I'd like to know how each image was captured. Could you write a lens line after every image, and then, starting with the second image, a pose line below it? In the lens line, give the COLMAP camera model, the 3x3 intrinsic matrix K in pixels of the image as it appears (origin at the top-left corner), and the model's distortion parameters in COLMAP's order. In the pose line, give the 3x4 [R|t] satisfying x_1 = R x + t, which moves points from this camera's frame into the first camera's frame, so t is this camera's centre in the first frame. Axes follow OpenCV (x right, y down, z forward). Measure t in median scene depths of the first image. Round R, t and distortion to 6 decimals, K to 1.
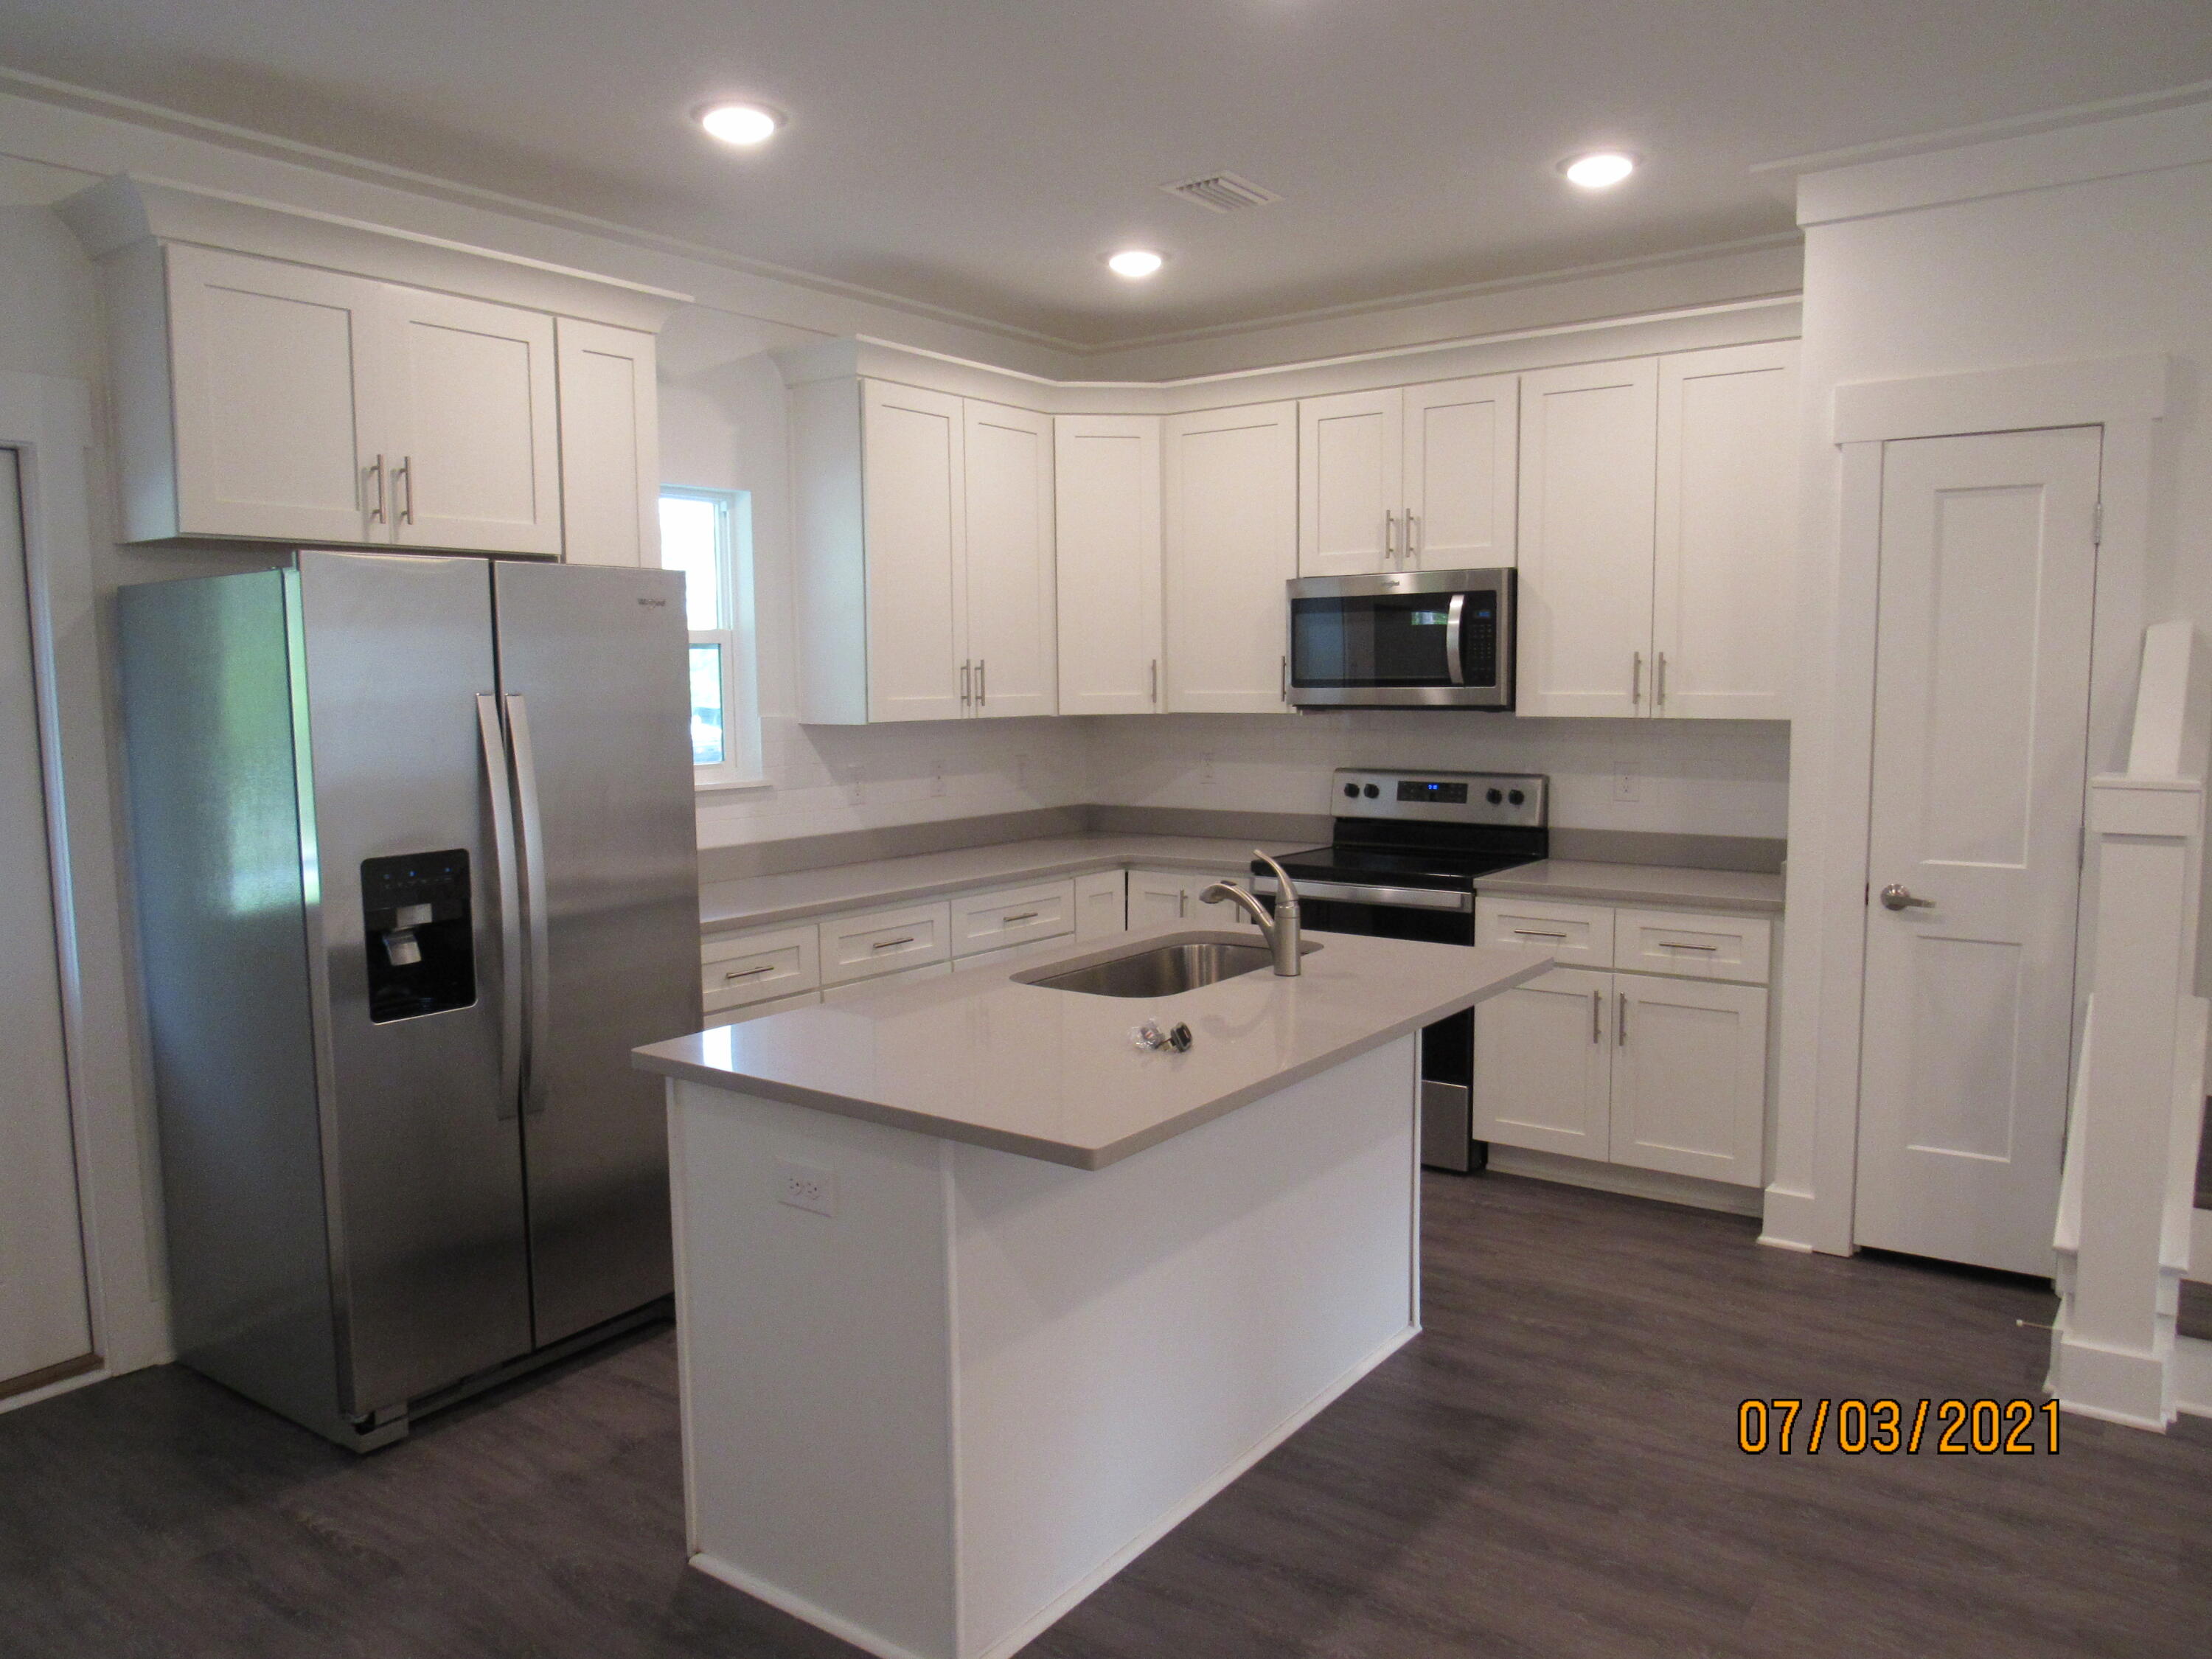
lens RADIAL K [[1589.6, 0, 1102.7], [0, 1589.6, 837.1], [0, 0, 1]] dist [-0.020056, 0.007037]
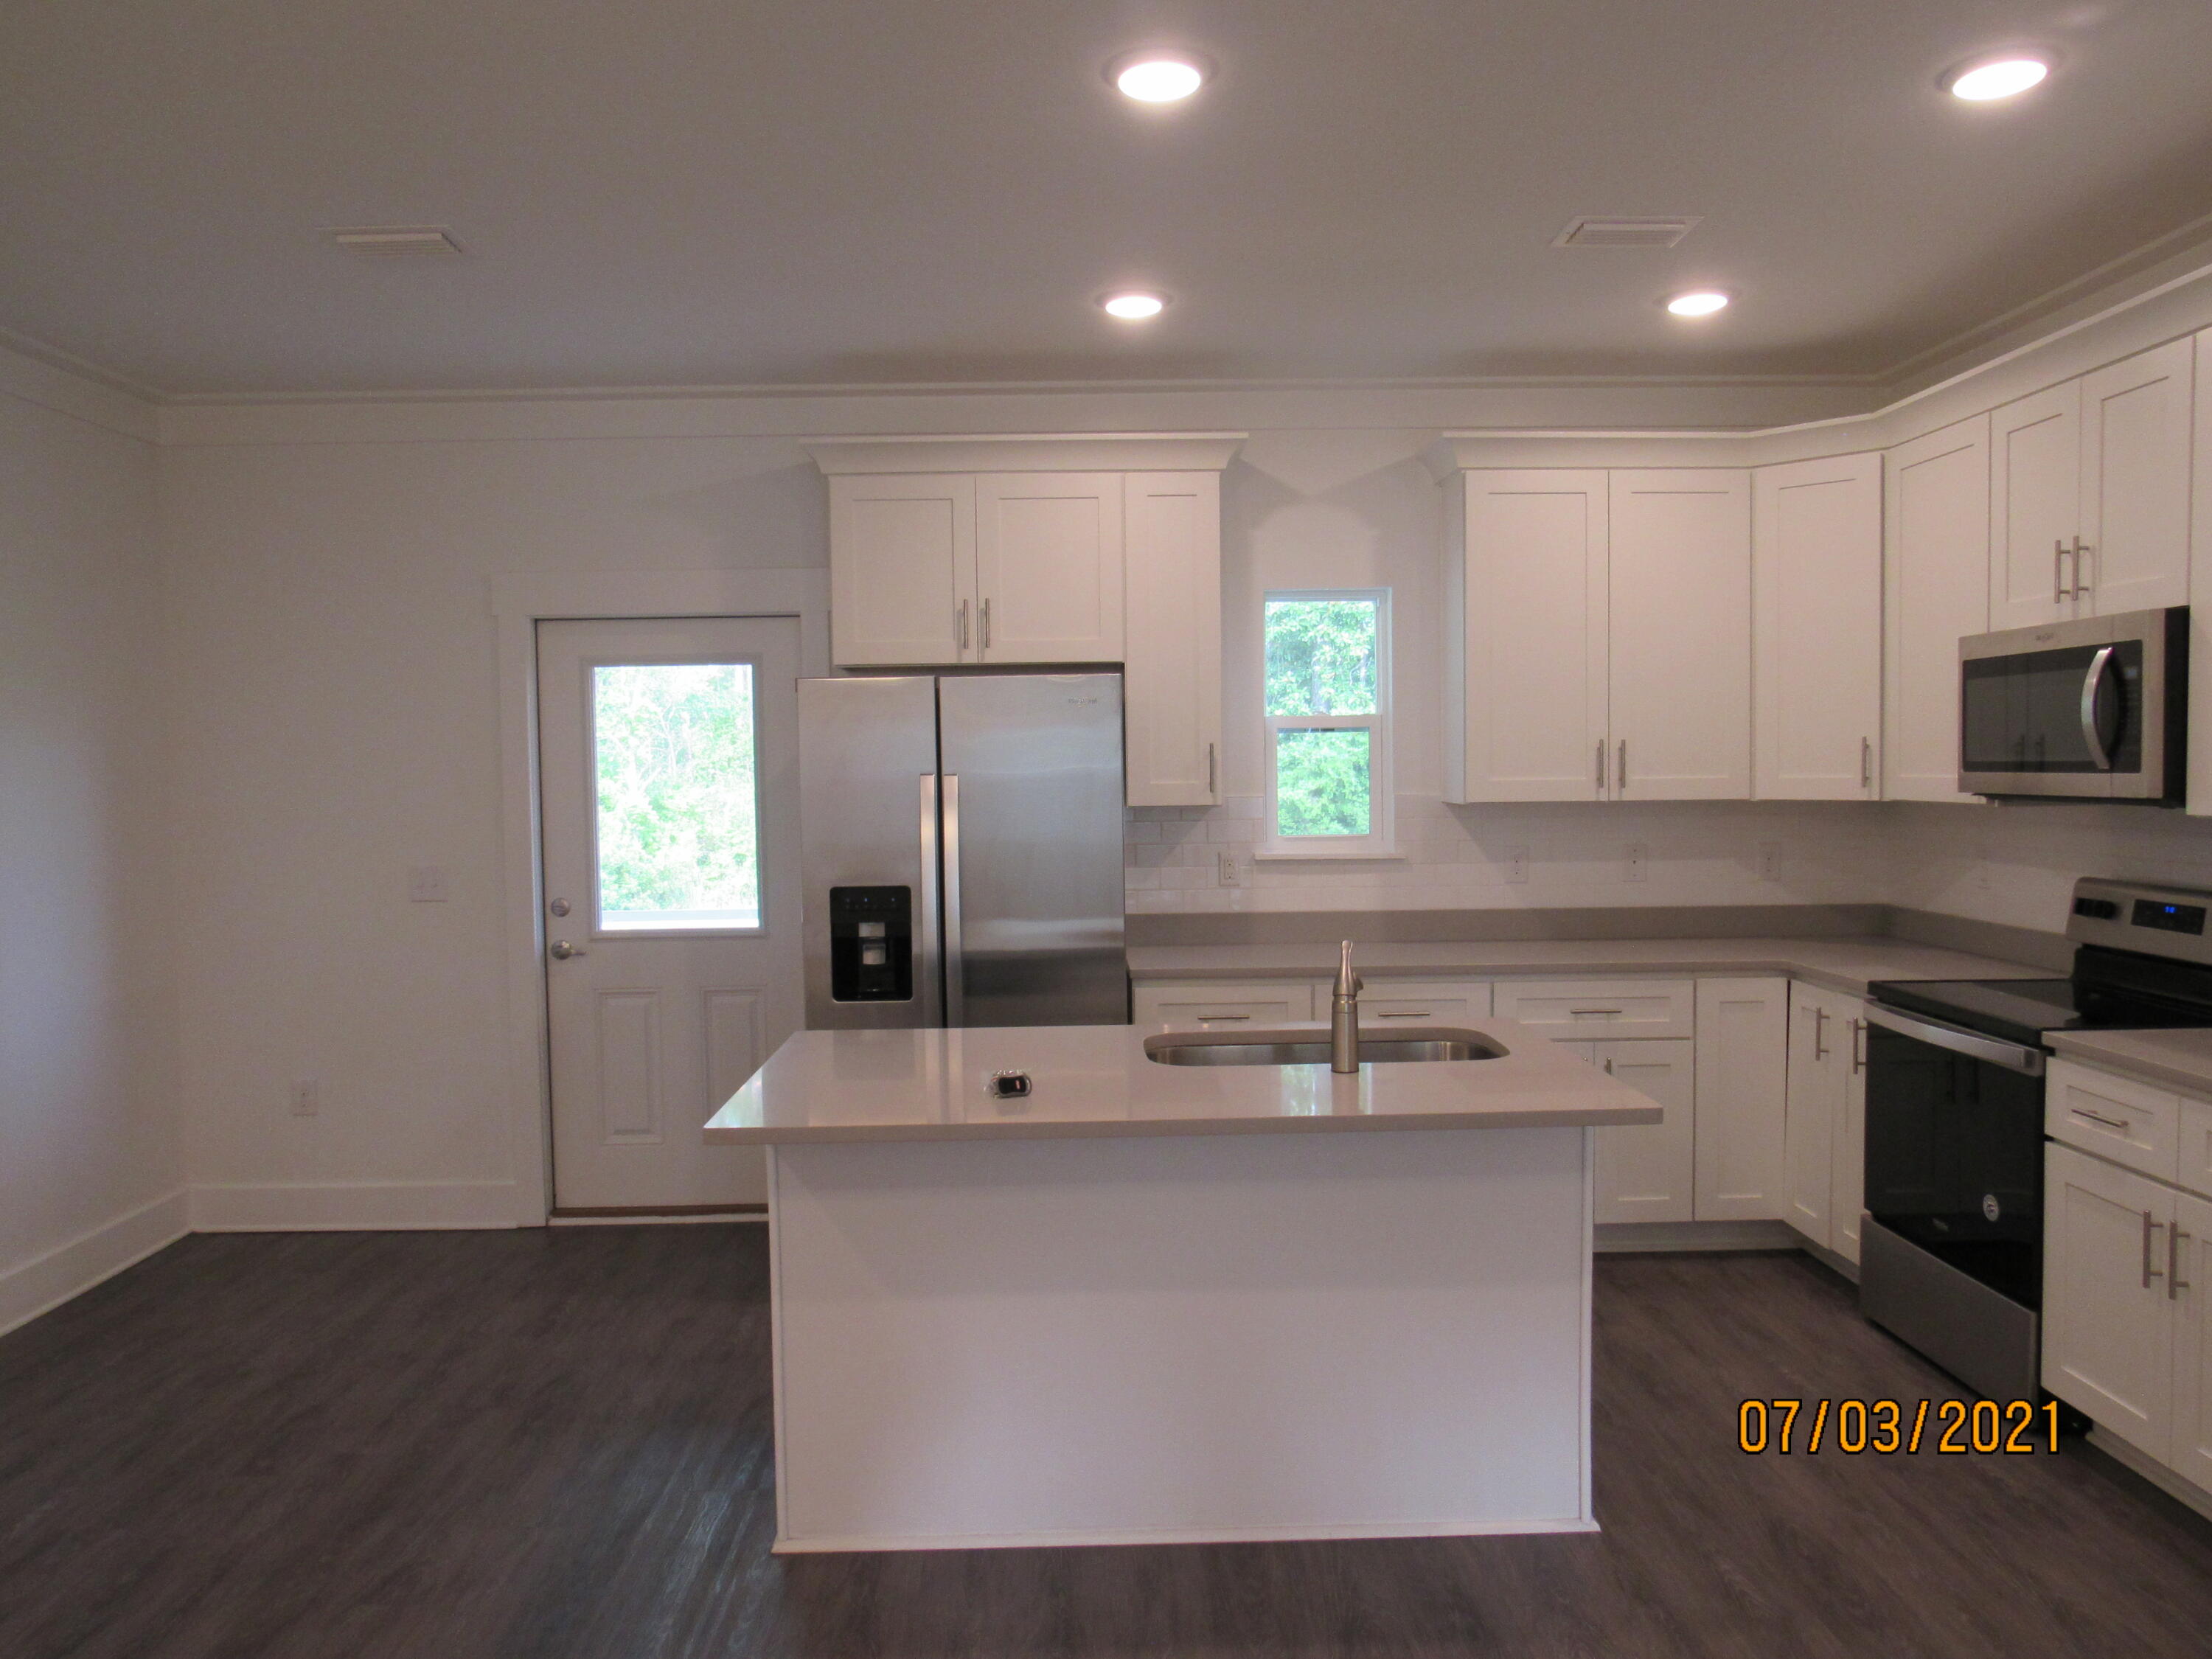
lens RADIAL K [[1589.6, 0, 1096.3], [0, 1589.6, 836.4], [0, 0, 1]] dist [-0.020056, 0.007037]
pose [[0.609058, 0.040282, -0.792102, 0.505377], [-0.074529, 0.997197, -0.006594, -0.024784], [0.789616, 0.063051, 0.610353, 0.181595]]
